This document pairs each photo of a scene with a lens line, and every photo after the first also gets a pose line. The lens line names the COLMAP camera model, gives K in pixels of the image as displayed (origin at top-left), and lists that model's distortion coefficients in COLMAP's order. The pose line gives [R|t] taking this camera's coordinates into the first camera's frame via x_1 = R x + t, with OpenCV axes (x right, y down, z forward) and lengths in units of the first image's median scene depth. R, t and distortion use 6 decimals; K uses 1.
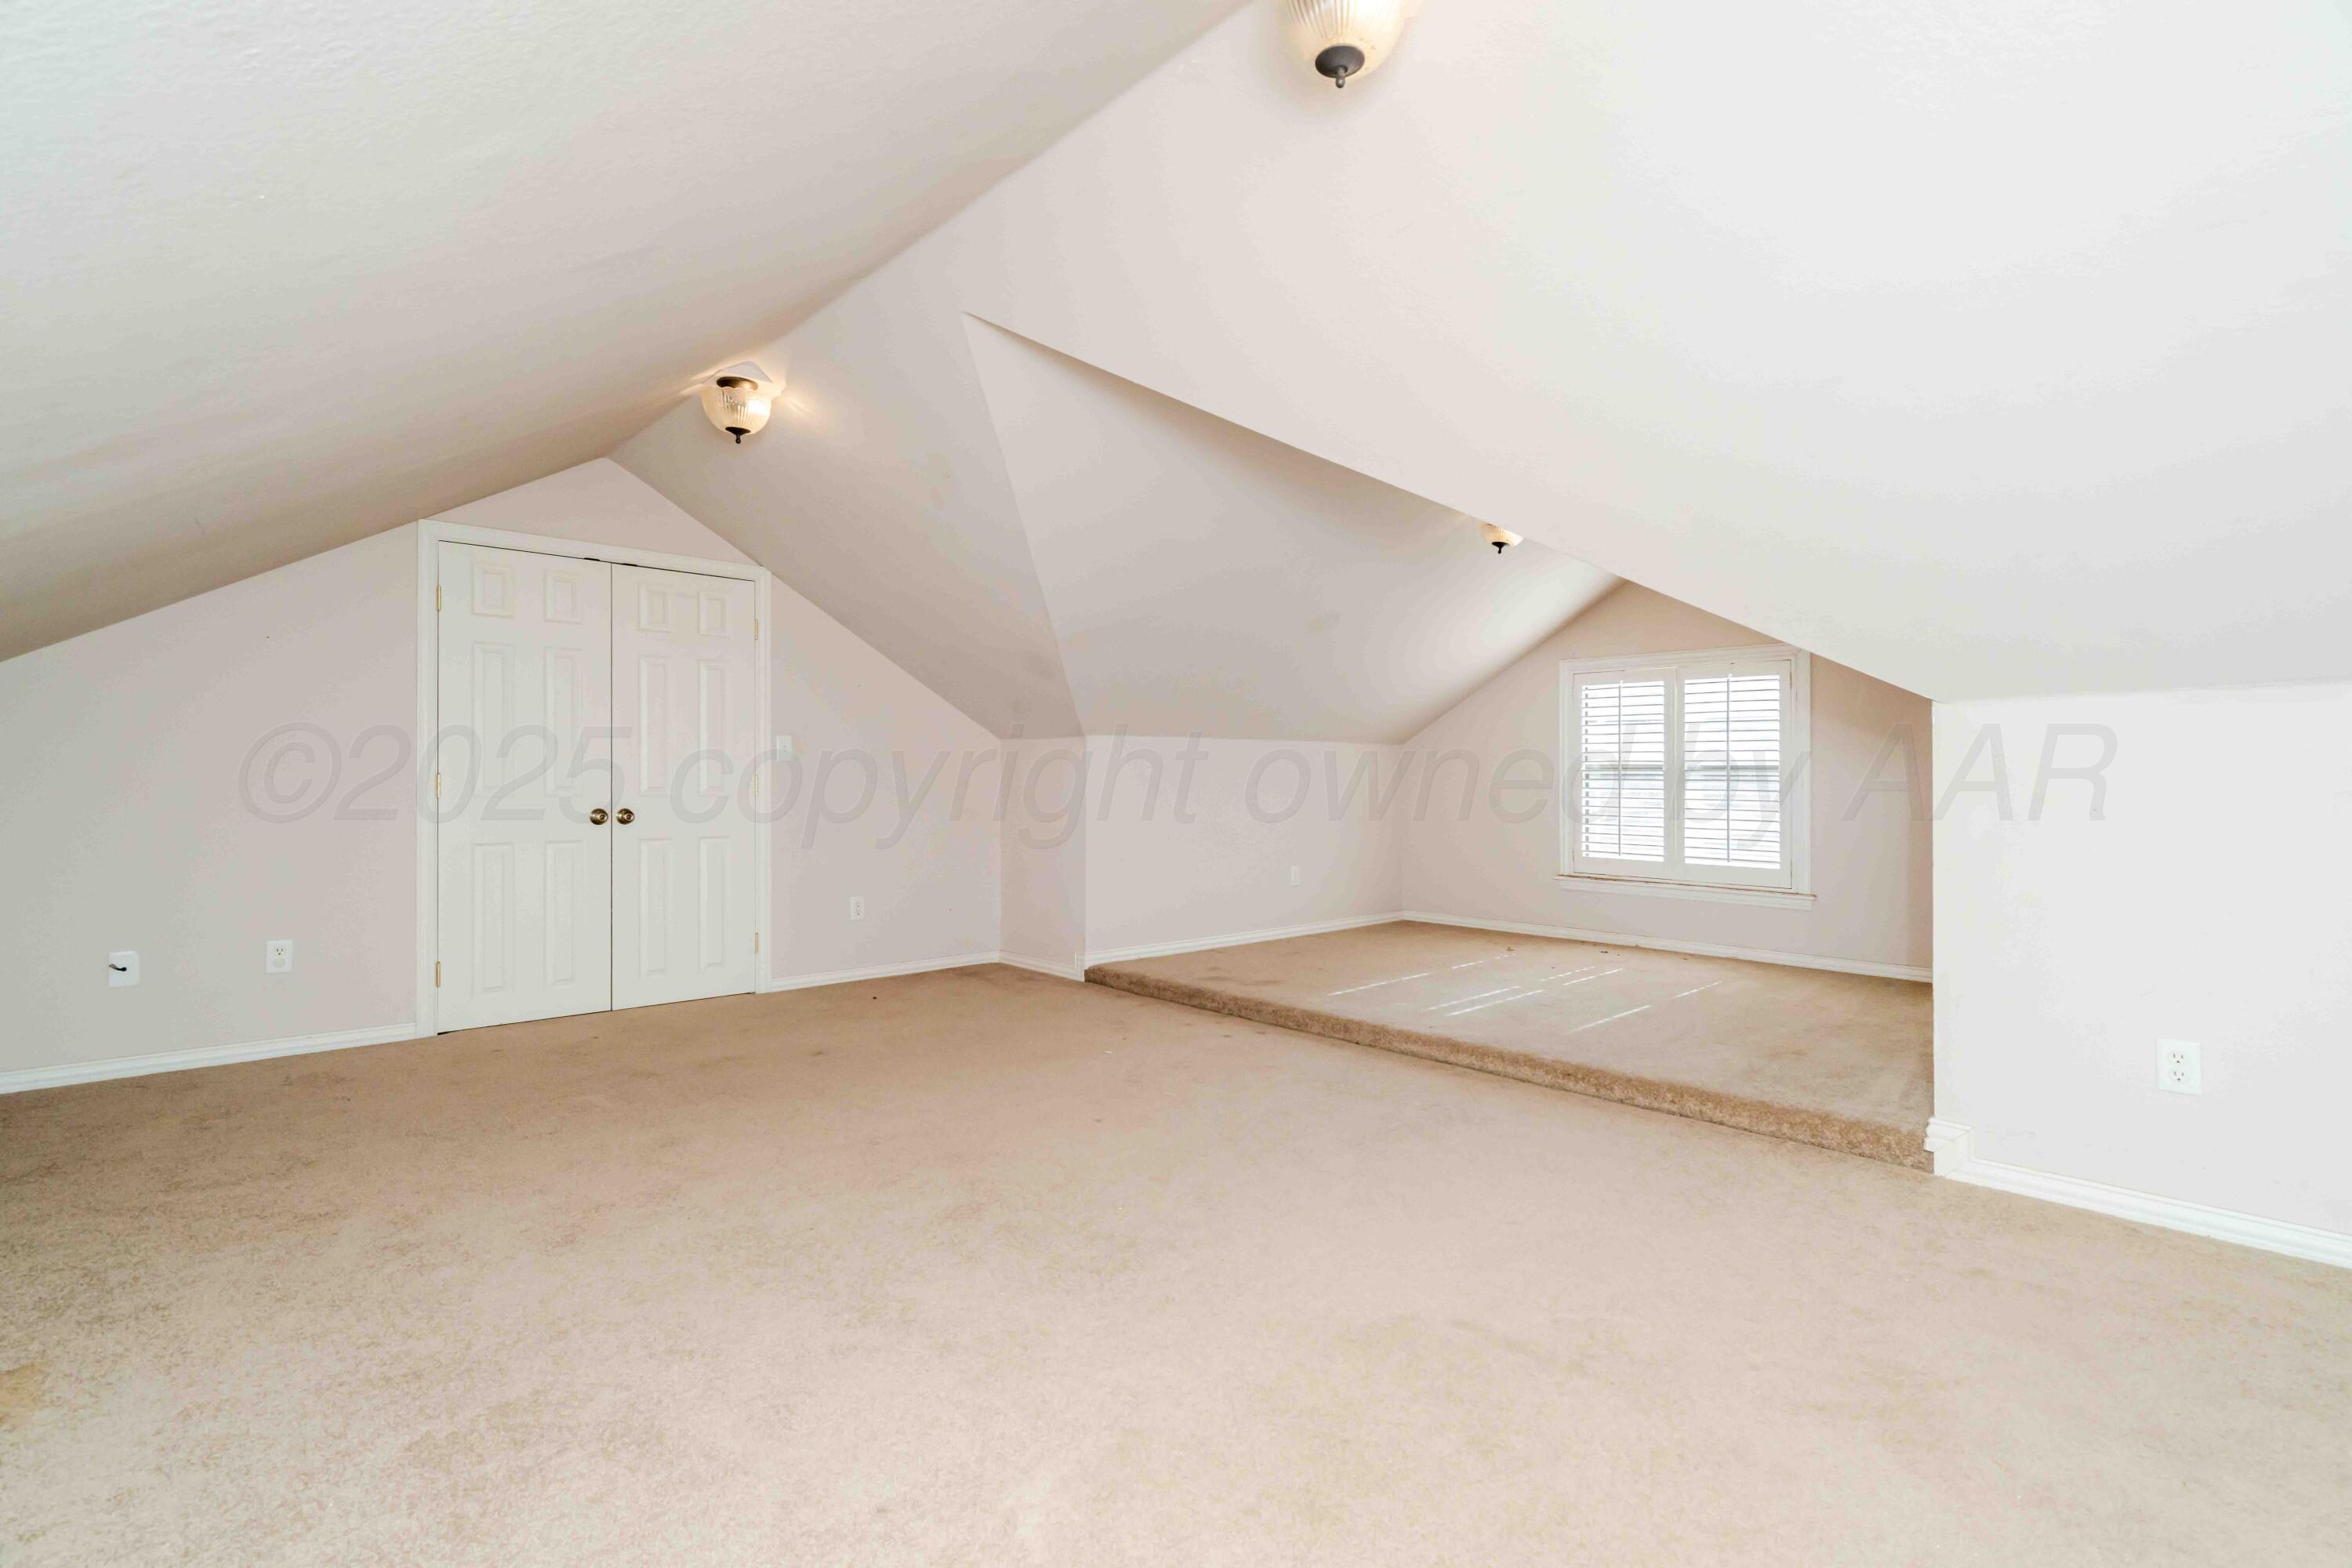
lens RADIAL K [[1073.0, 0, 1176.0], [0, 1073.0, 784.0], [0, 0, 1]] dist [-0.004652, -0.000191]
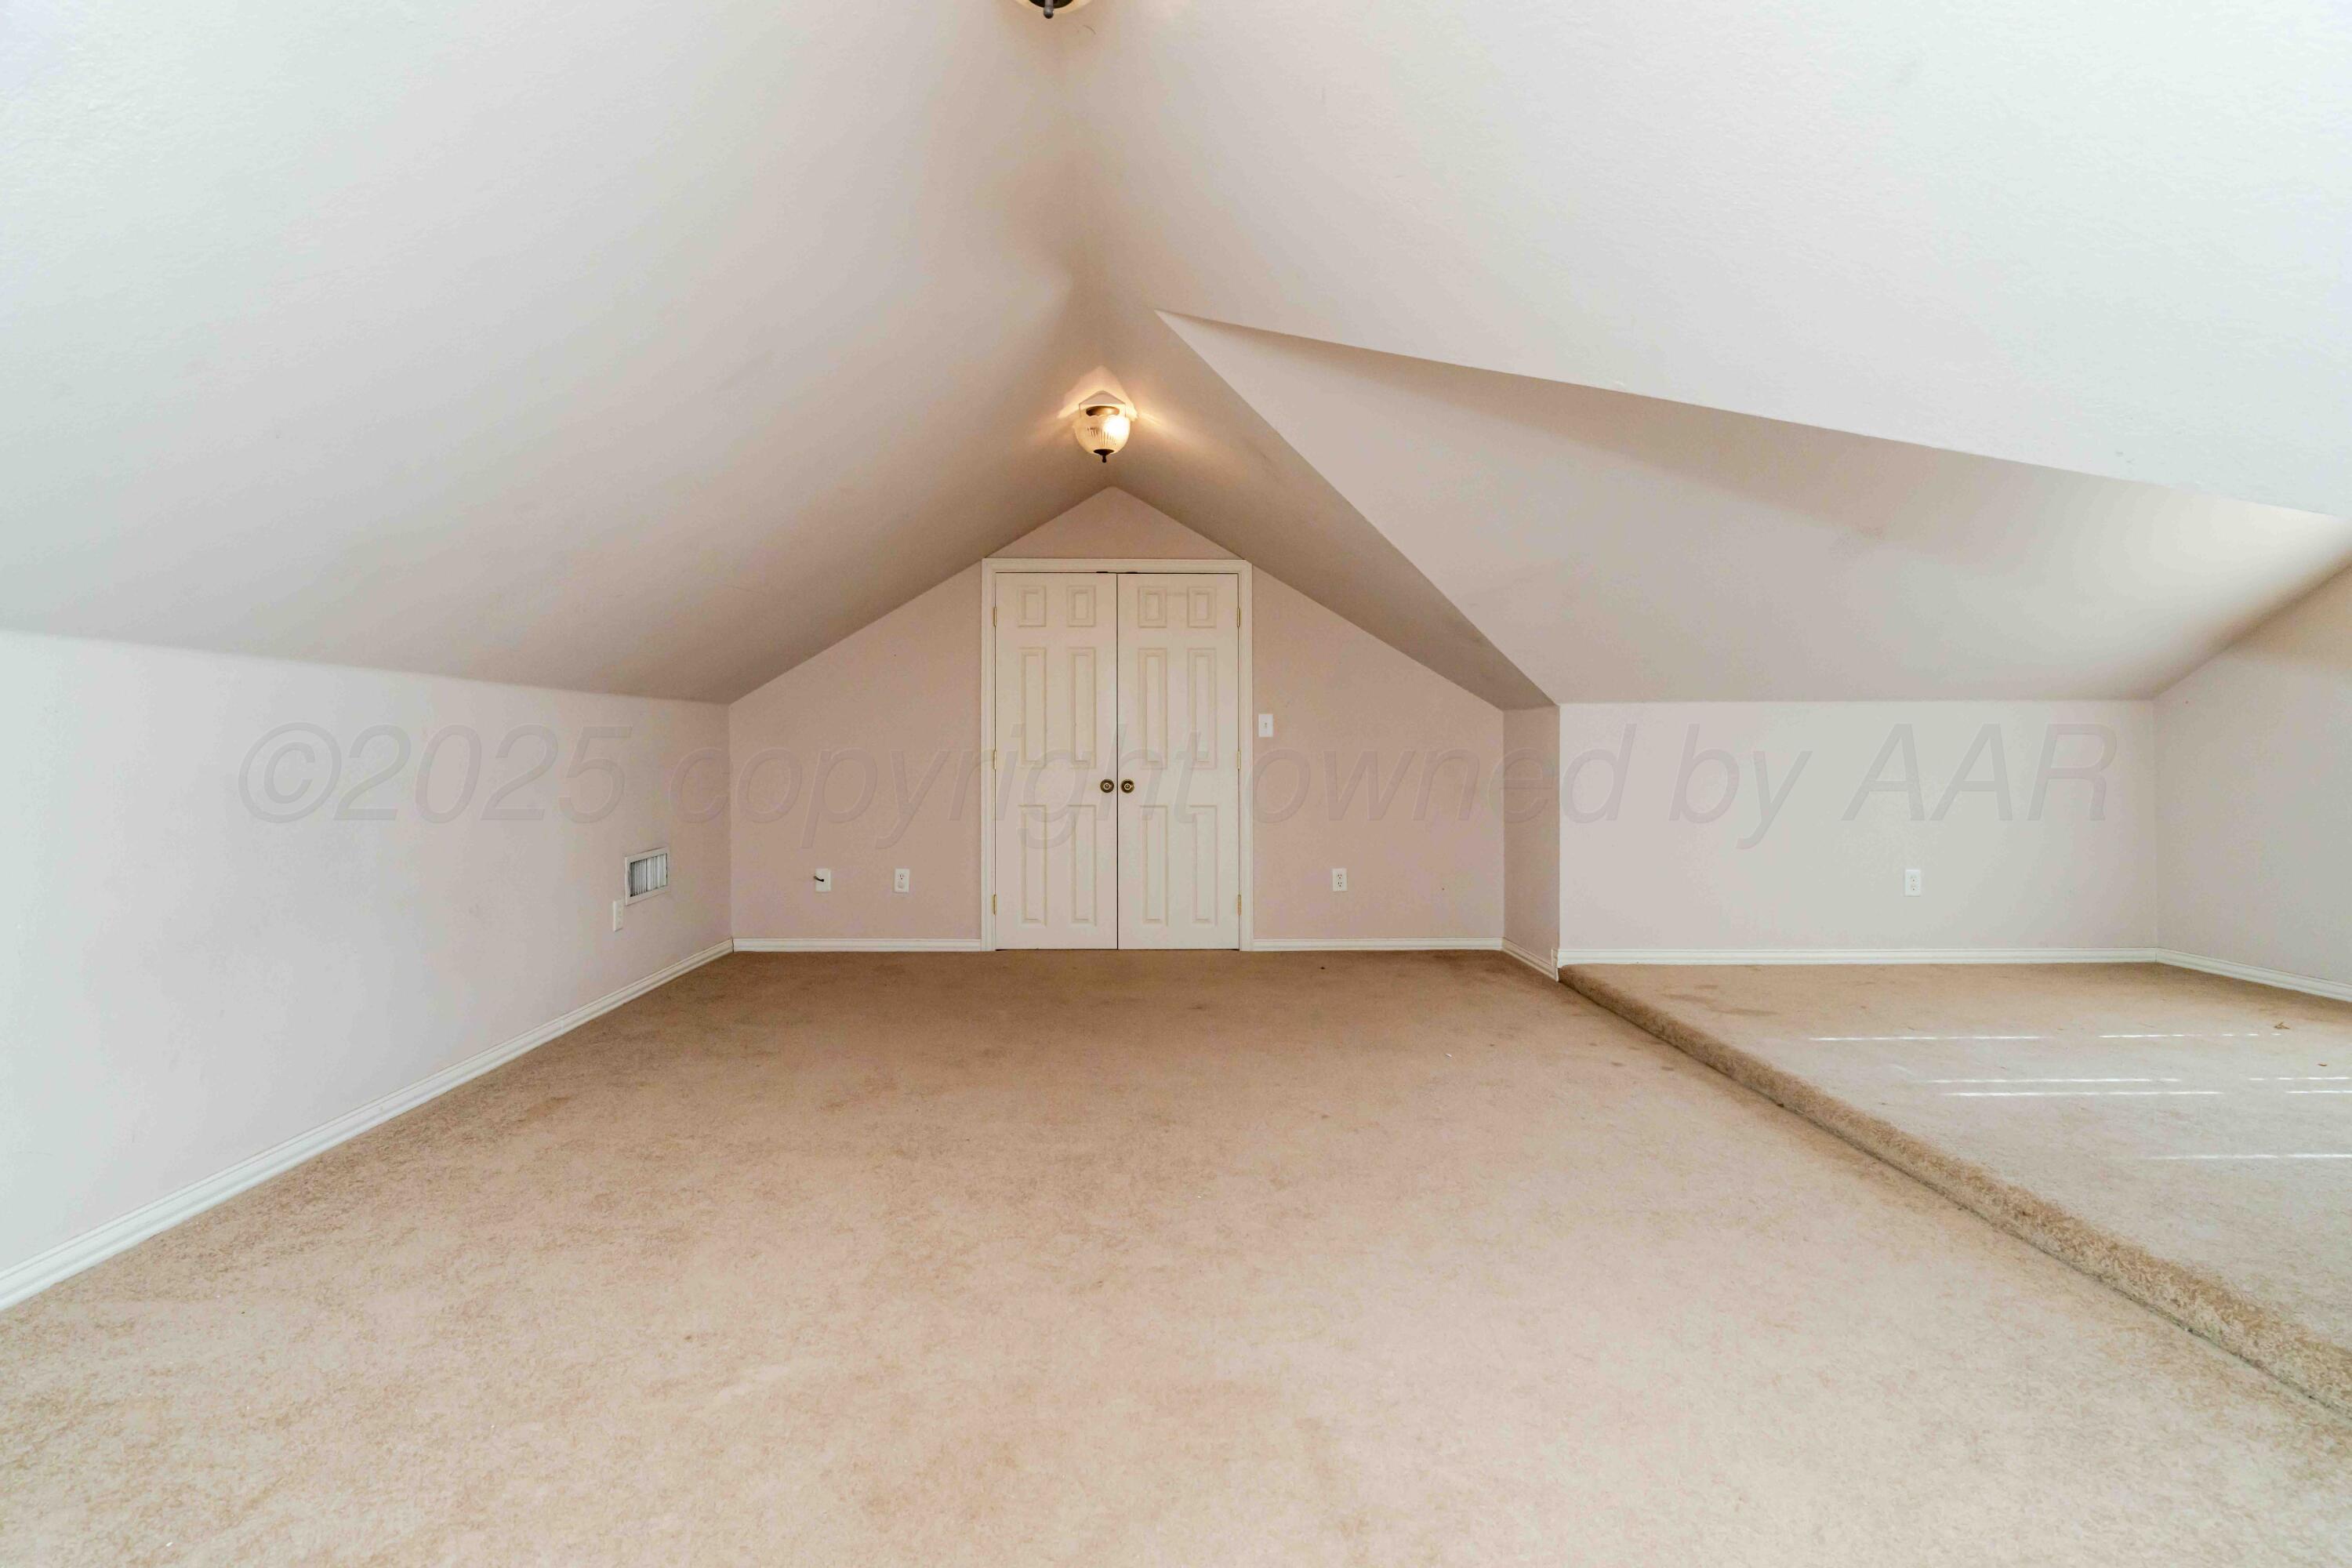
lens RADIAL K [[1087.2, 0, 1167.3], [0, 1087.2, 754.6], [0, 0, 1]] dist [-0.017338, 0.008745]
pose [[0.747790, -0.000917, -0.663934, 0.349686], [-0.000703, 0.999997, -0.002173, -0.002335], [0.663935, 0.002092, 0.747788, 0.147558]]
